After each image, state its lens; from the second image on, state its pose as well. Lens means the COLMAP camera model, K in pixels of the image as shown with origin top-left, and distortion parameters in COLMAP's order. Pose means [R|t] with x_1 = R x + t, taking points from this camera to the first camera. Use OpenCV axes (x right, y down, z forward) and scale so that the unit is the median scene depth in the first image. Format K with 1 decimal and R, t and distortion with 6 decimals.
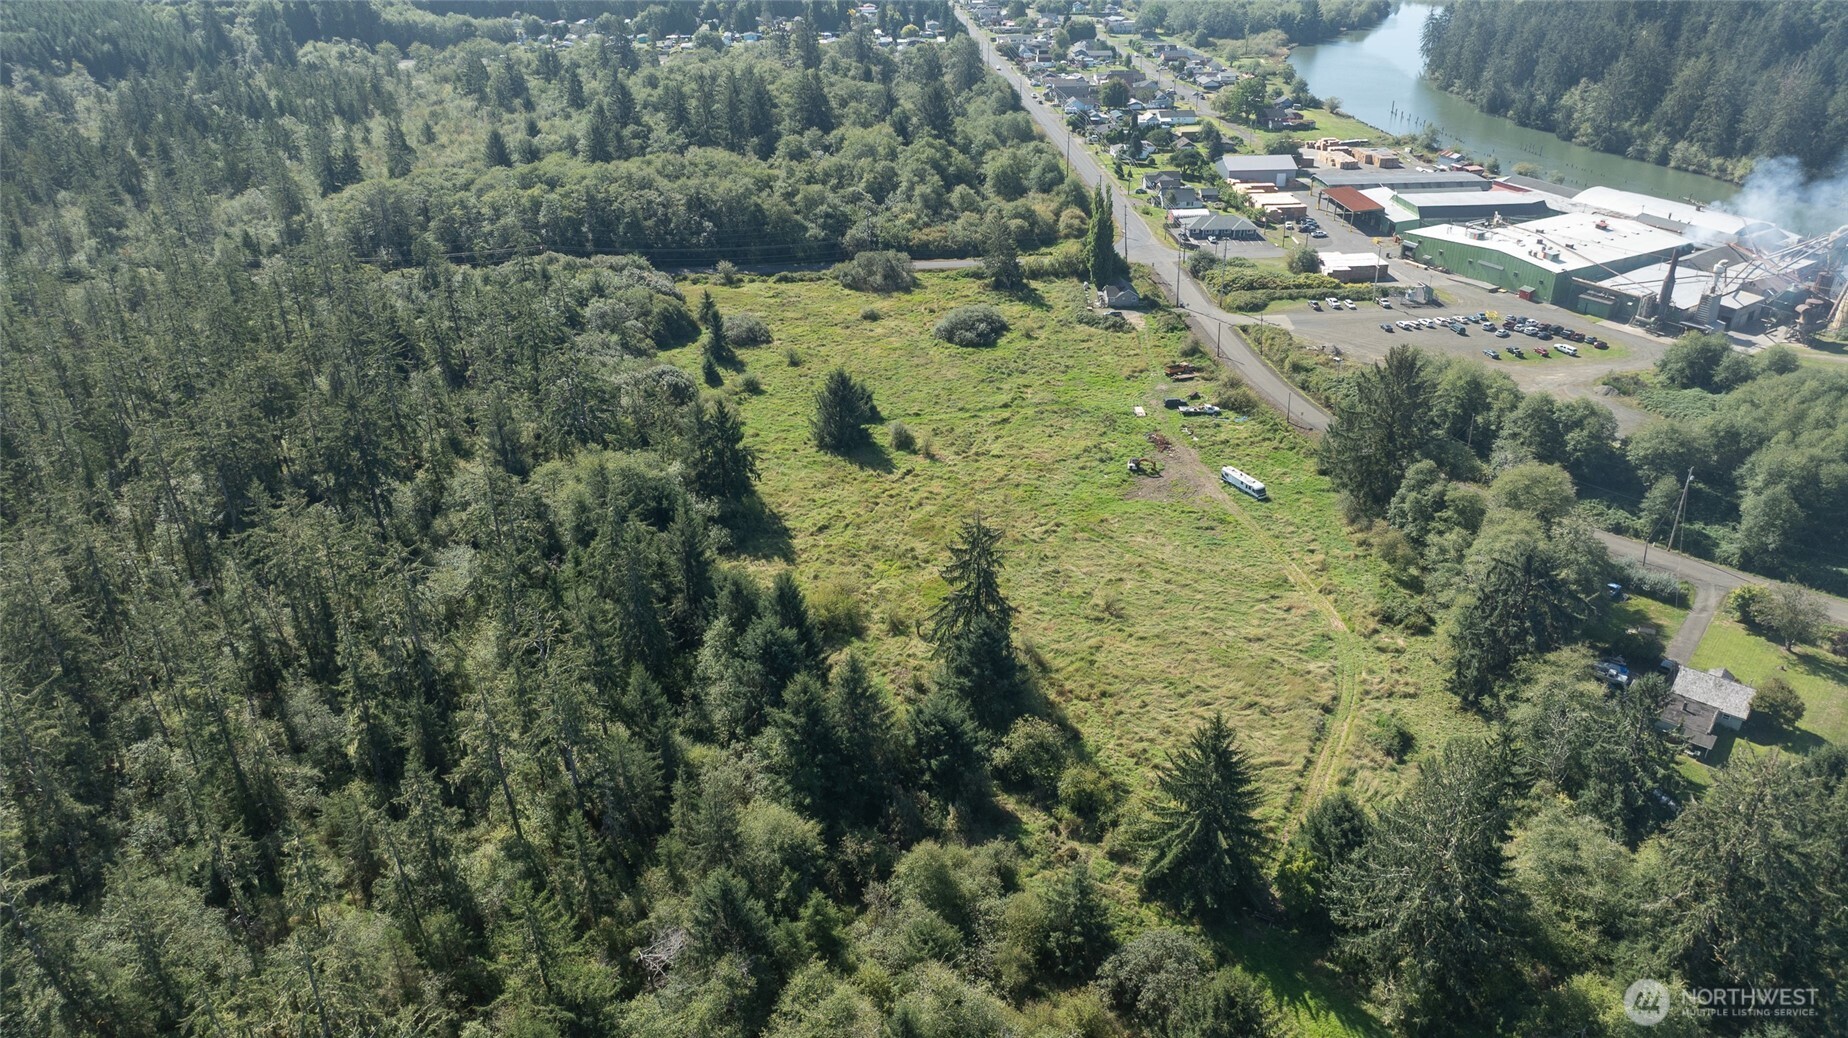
lens RADIAL K [[1305.3, 0, 930.5], [0, 1305.3, 499.0], [0, 0, 1]] dist [-0.017331, 0.001569]
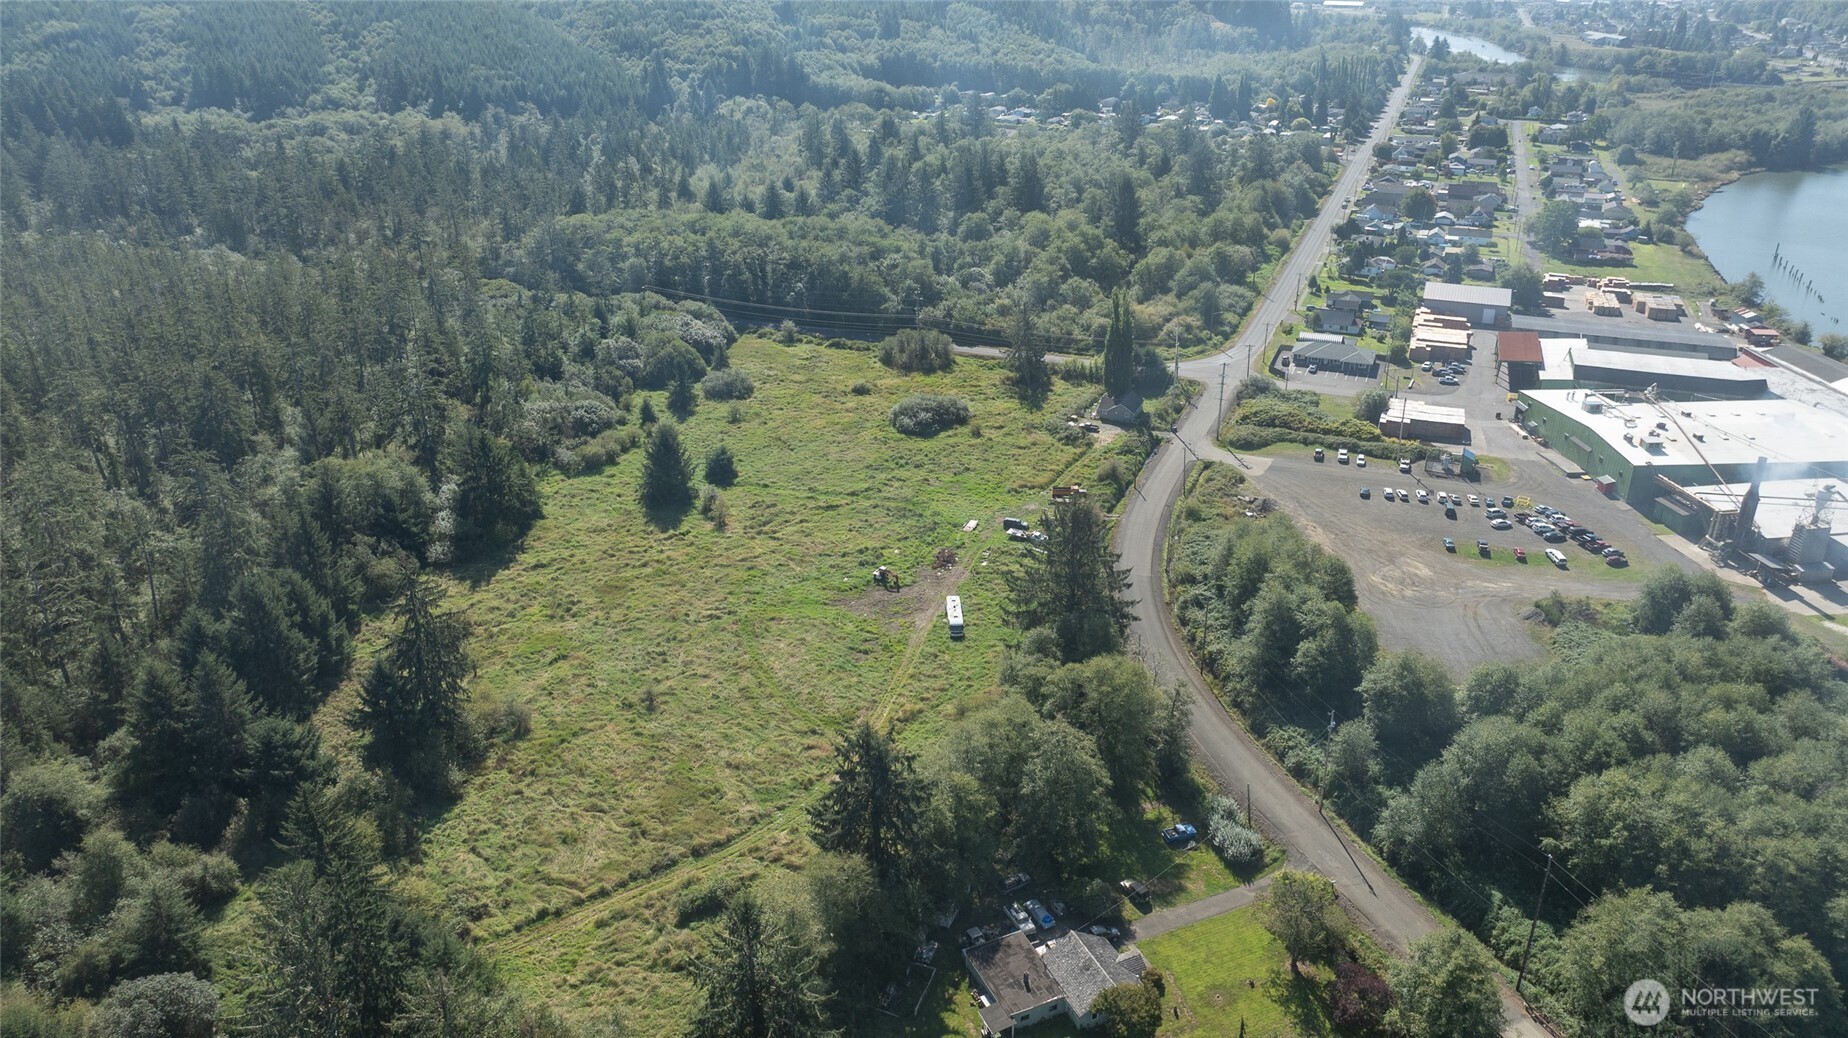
lens RADIAL K [[1305.3, 0, 930.5], [0, 1305.3, 499.0], [0, 0, 1]] dist [-0.017331, 0.001569]
pose [[0.892516, 0.182796, -0.412312, 0.407001], [-0.205054, 0.978700, -0.009972, -0.055514], [0.401707, 0.093446, 0.910988, 0.106423]]
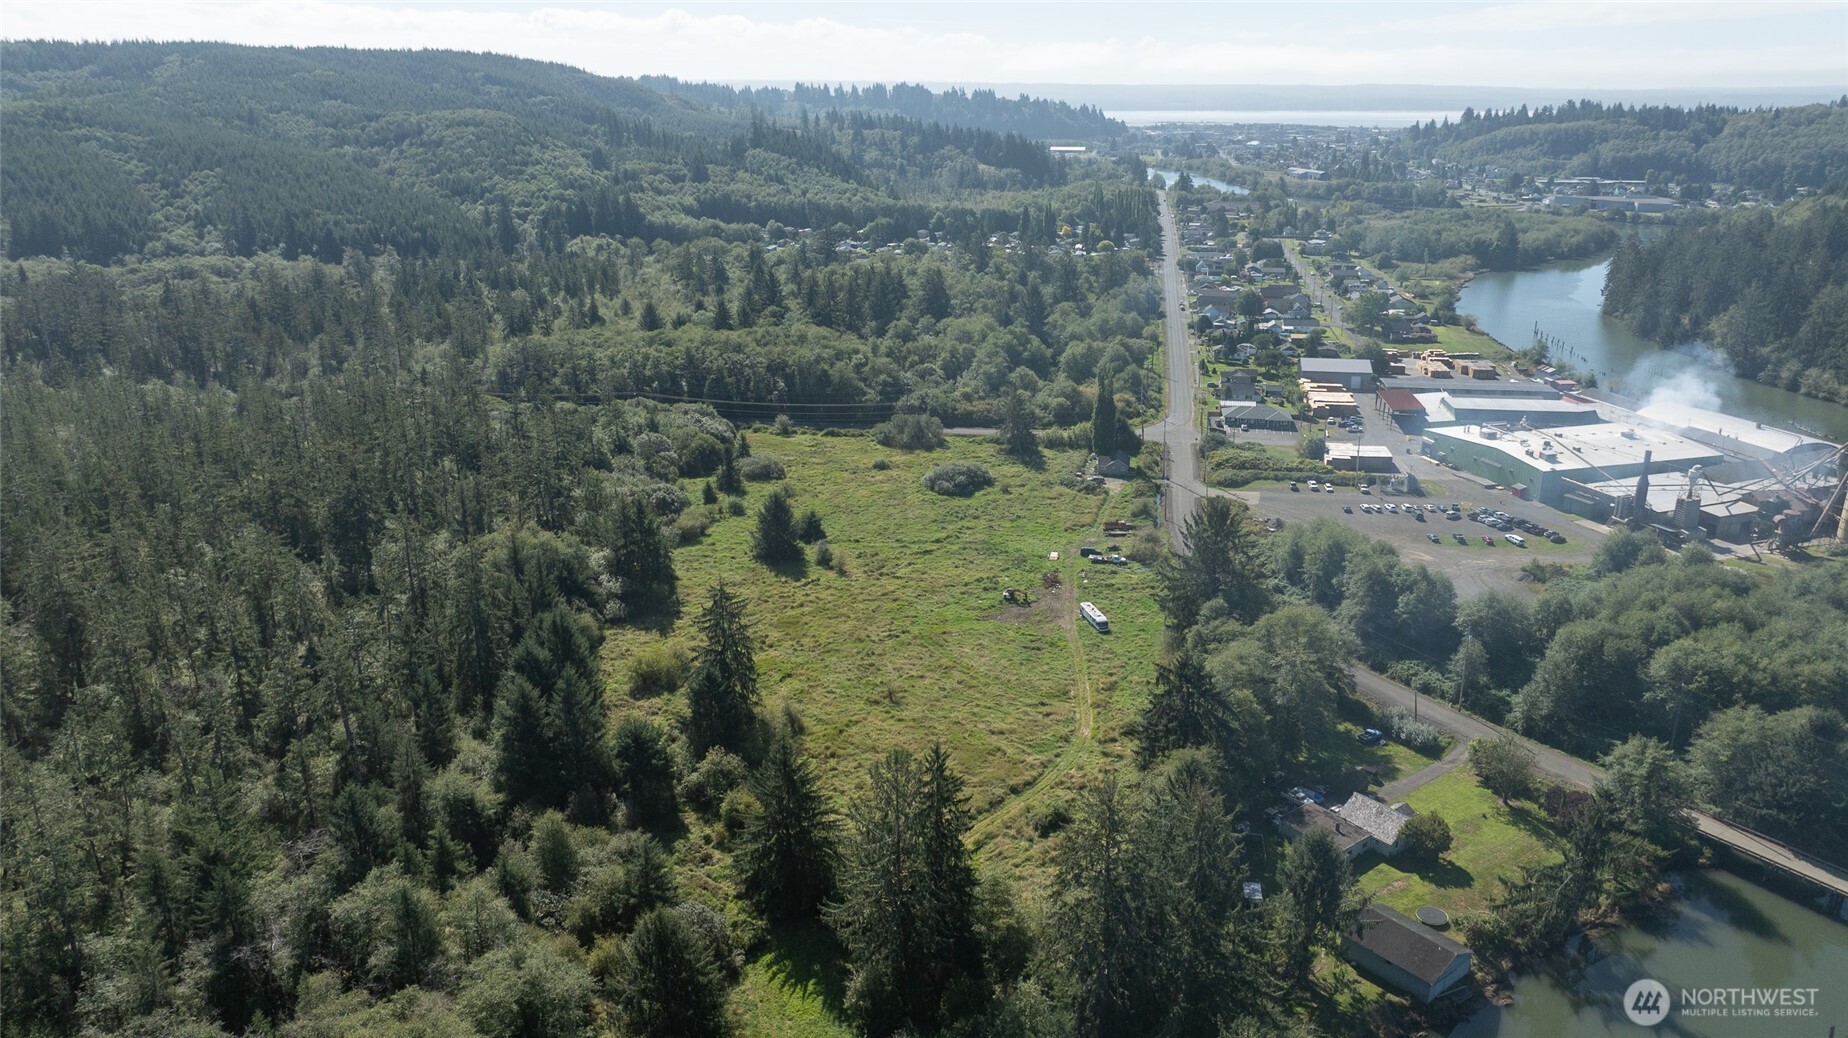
lens RADIAL K [[1305.3, 0, 930.5], [0, 1305.3, 499.0], [0, 0, 1]] dist [-0.017331, 0.001569]
pose [[0.969104, 0.075521, -0.234807, 0.246907], [-0.112447, 0.982563, -0.148073, 0.046737], [0.219530, 0.169901, 0.960698, -0.063451]]
